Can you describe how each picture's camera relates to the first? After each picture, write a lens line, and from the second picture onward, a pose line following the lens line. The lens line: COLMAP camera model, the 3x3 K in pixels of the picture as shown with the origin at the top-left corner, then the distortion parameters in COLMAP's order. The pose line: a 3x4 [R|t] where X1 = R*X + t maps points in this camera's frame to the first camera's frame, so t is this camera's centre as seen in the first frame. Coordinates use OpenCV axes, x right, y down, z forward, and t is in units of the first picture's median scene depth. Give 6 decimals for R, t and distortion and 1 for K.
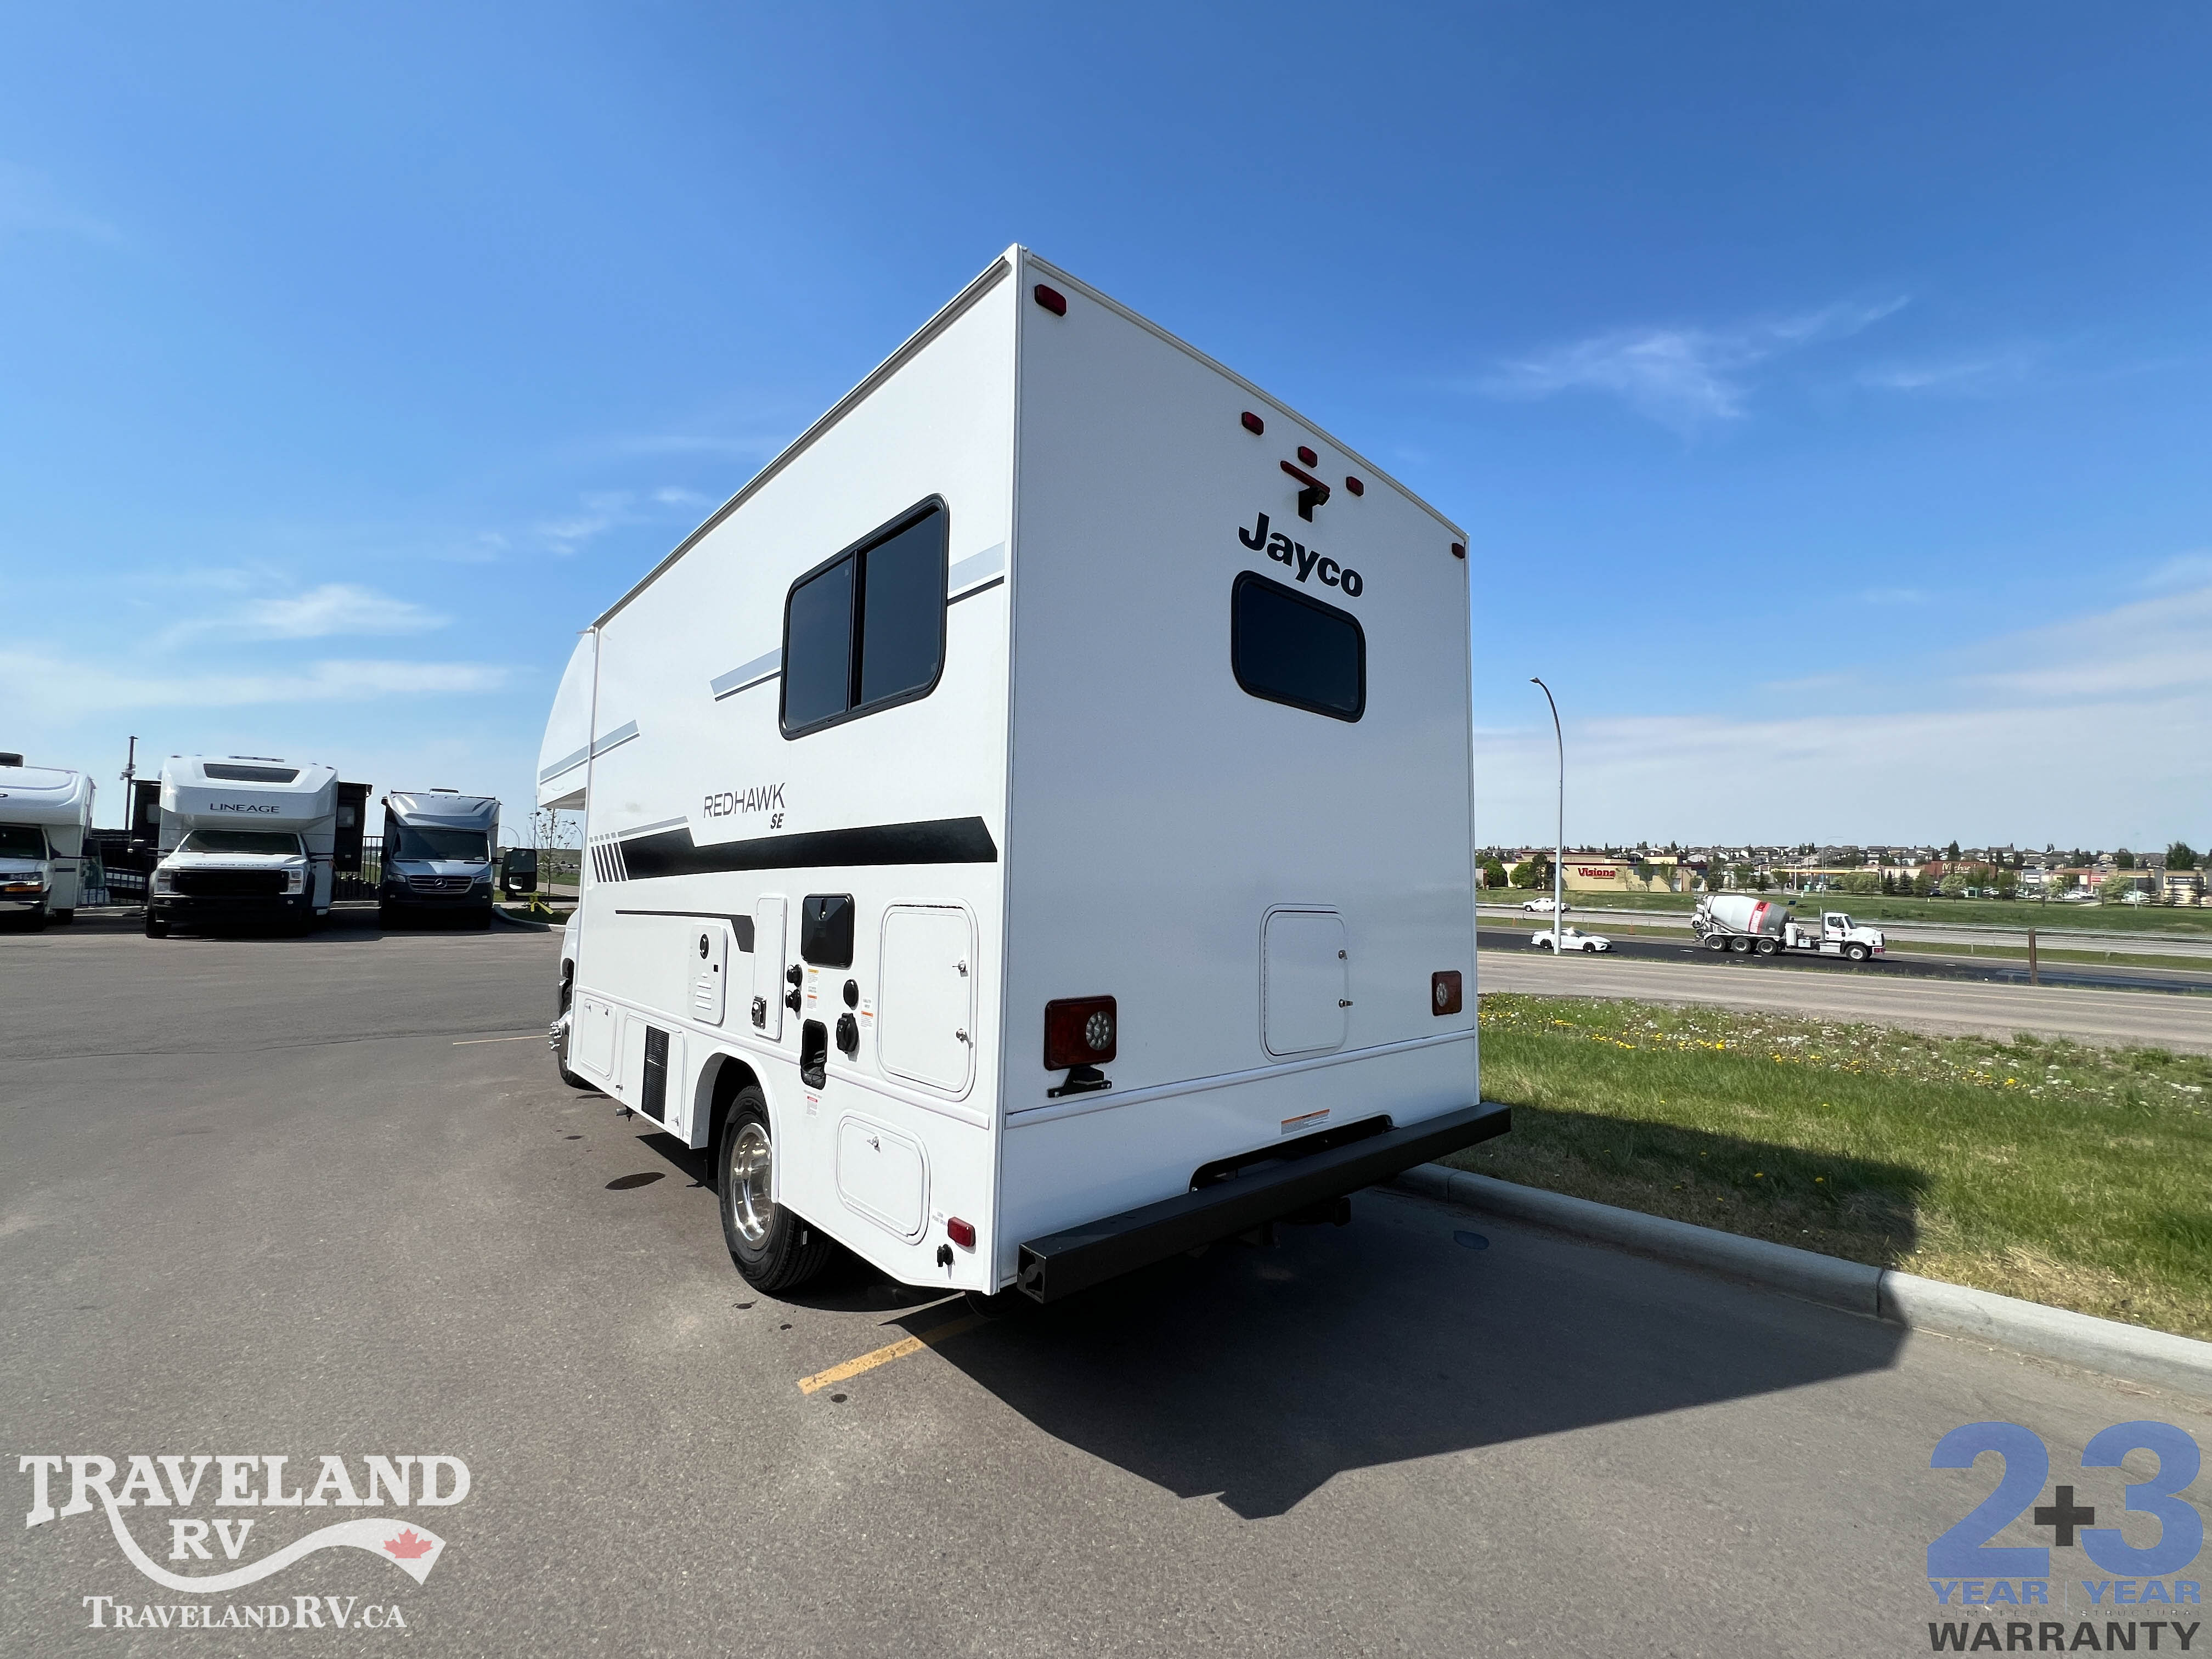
lens RADIAL K [[882.7, 0, 1101.9], [0, 882.7, 825.9], [0, 0, 1]] dist [-0.000597, 0.000280]
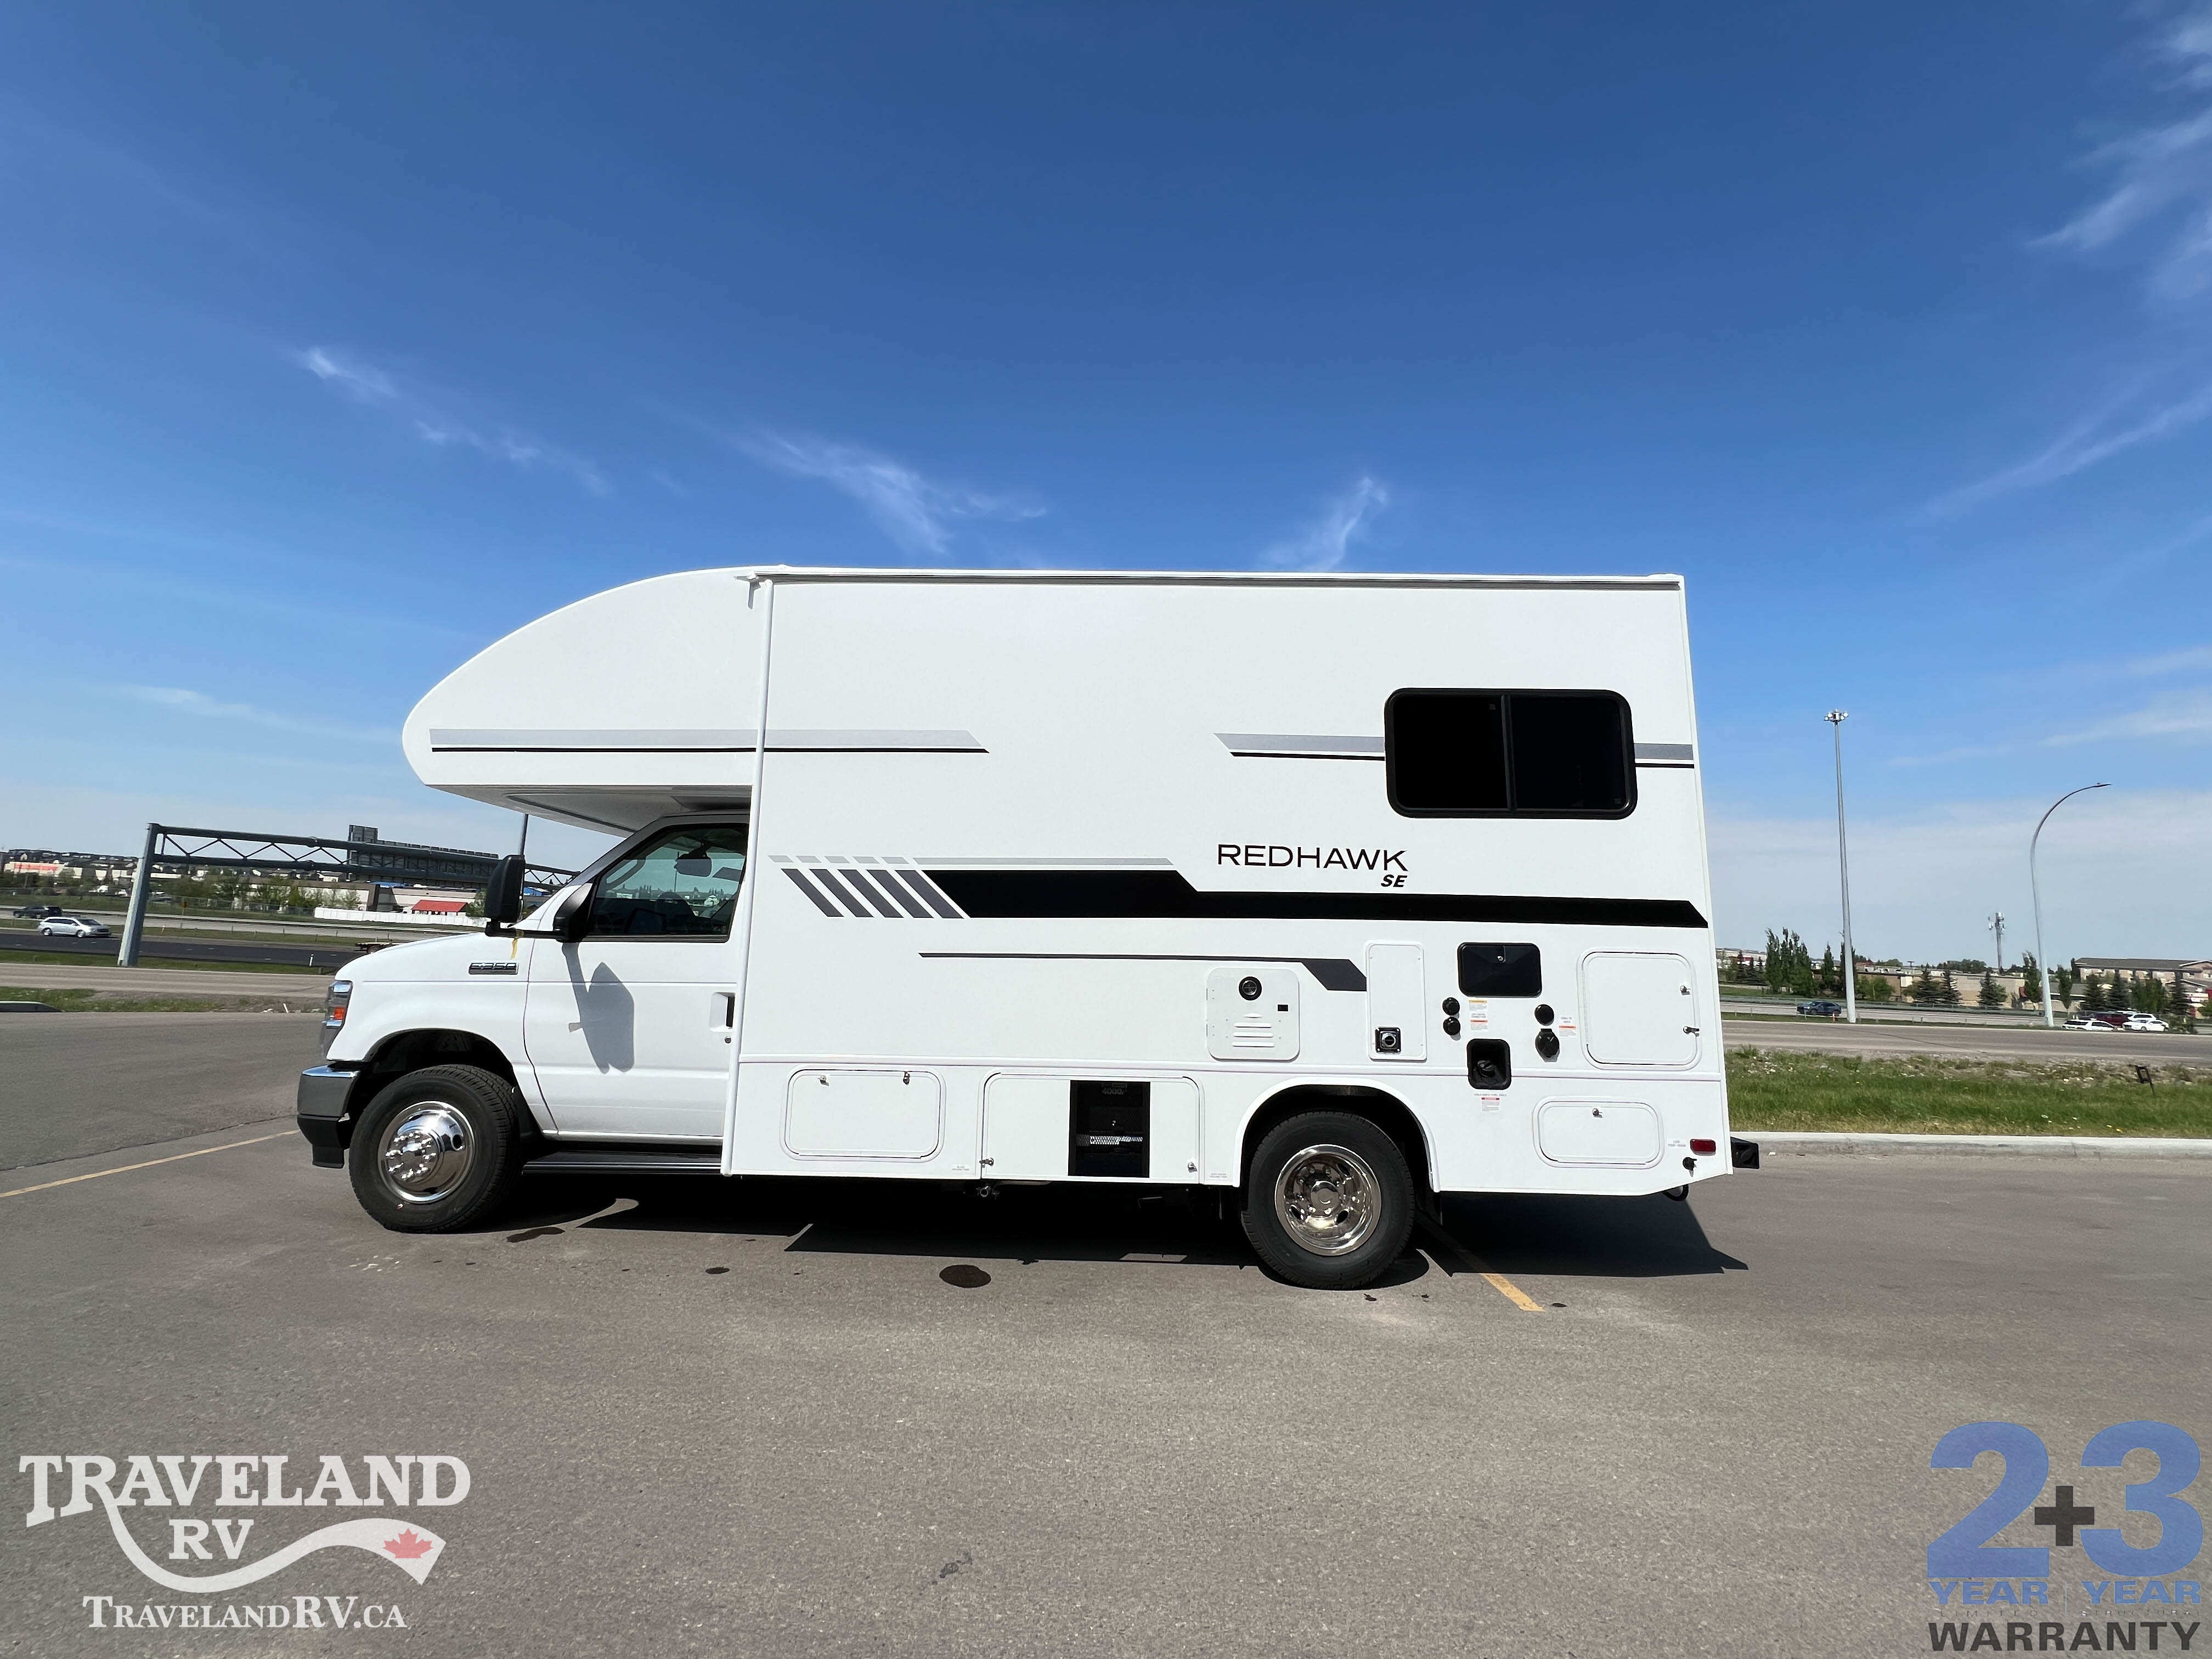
lens RADIAL K [[882.7, 0, 1102.4], [0, 882.7, 828.6], [0, 0, 1]] dist [-0.000597, 0.000280]
pose [[0.684788, 0.110477, 0.720319, -1.693821], [-0.072854, 0.993869, -0.083173, 0.059076], [-0.725092, 0.004478, 0.688638, 0.501186]]
